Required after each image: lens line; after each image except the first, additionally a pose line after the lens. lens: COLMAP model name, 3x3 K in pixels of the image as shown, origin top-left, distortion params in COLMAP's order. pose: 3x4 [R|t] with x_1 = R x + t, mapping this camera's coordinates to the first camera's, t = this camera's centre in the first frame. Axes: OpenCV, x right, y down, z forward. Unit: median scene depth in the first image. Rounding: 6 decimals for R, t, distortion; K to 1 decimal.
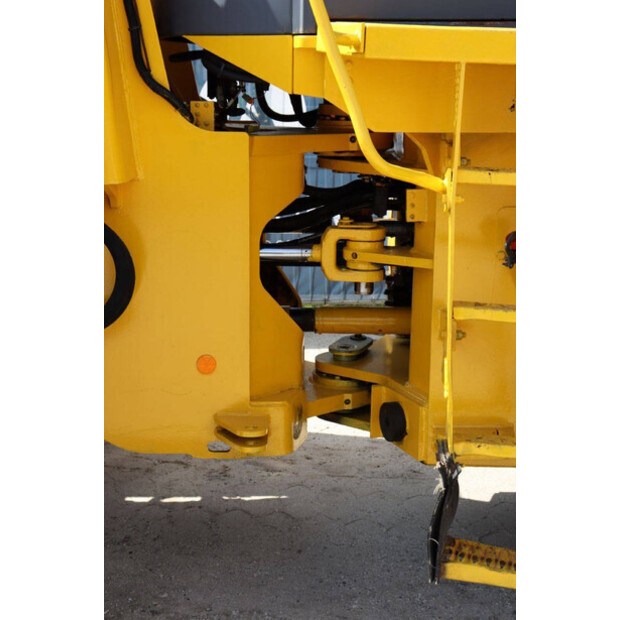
lens RADIAL K [[1094.1, 0, 310.3], [0, 1094.1, 308.9], [0, 0, 1]] dist [0.129631, 0.000000]
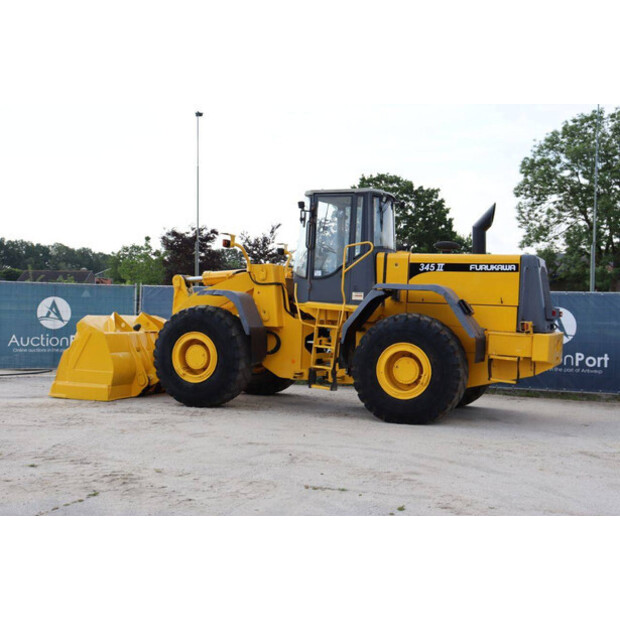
lens RADIAL K [[854.3, 0, 307.2], [0, 854.3, 309.4], [0, 0, 1]] dist [0.073545, 0.000000]
pose [[0.919603, 0.021041, -0.392284, 1.600909], [-0.099321, 0.978576, -0.180343, 0.549190], [0.380085, 0.204806, 0.901992, -2.808864]]
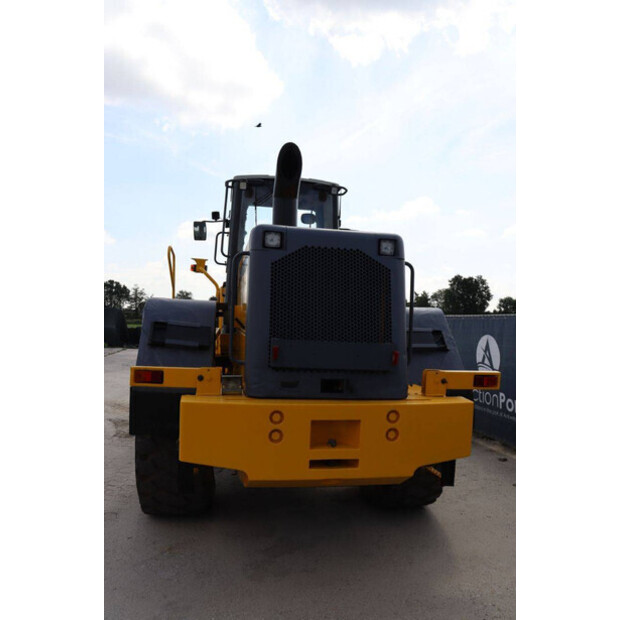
lens RADIAL K [[515.9, 0, 311.2], [0, 515.9, 299.1], [0, 0, 1]] dist [-0.169234, 0.106693]
pose [[0.167743, -0.043680, -0.984863, 2.068778], [-0.227079, 0.970442, -0.081717, -0.247859], [0.959321, 0.237349, 0.152866, 0.862127]]
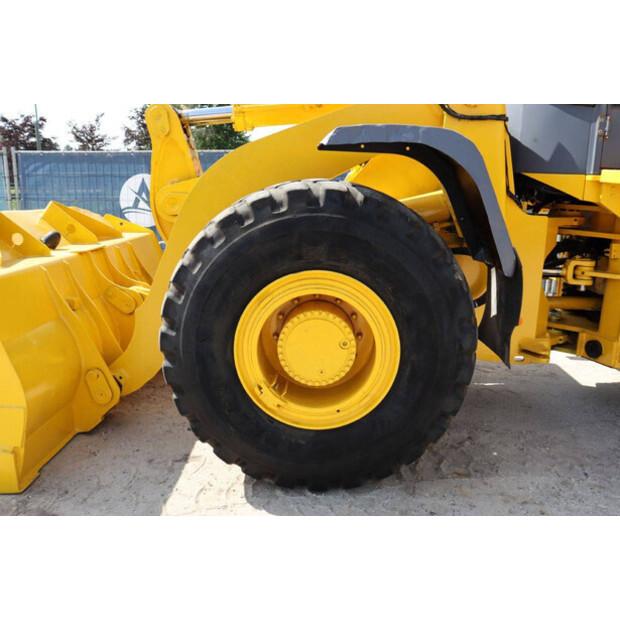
lens RADIAL K [[551.7, 0, 311.6], [0, 551.7, 305.2], [0, 0, 1]] dist [-0.142096, 0.141867]
pose [[0.999262, 0.017773, -0.034046, -0.466550], [-0.017272, 0.999739, 0.014962, 0.009193], [0.034303, -0.014363, 0.999308, -0.095442]]
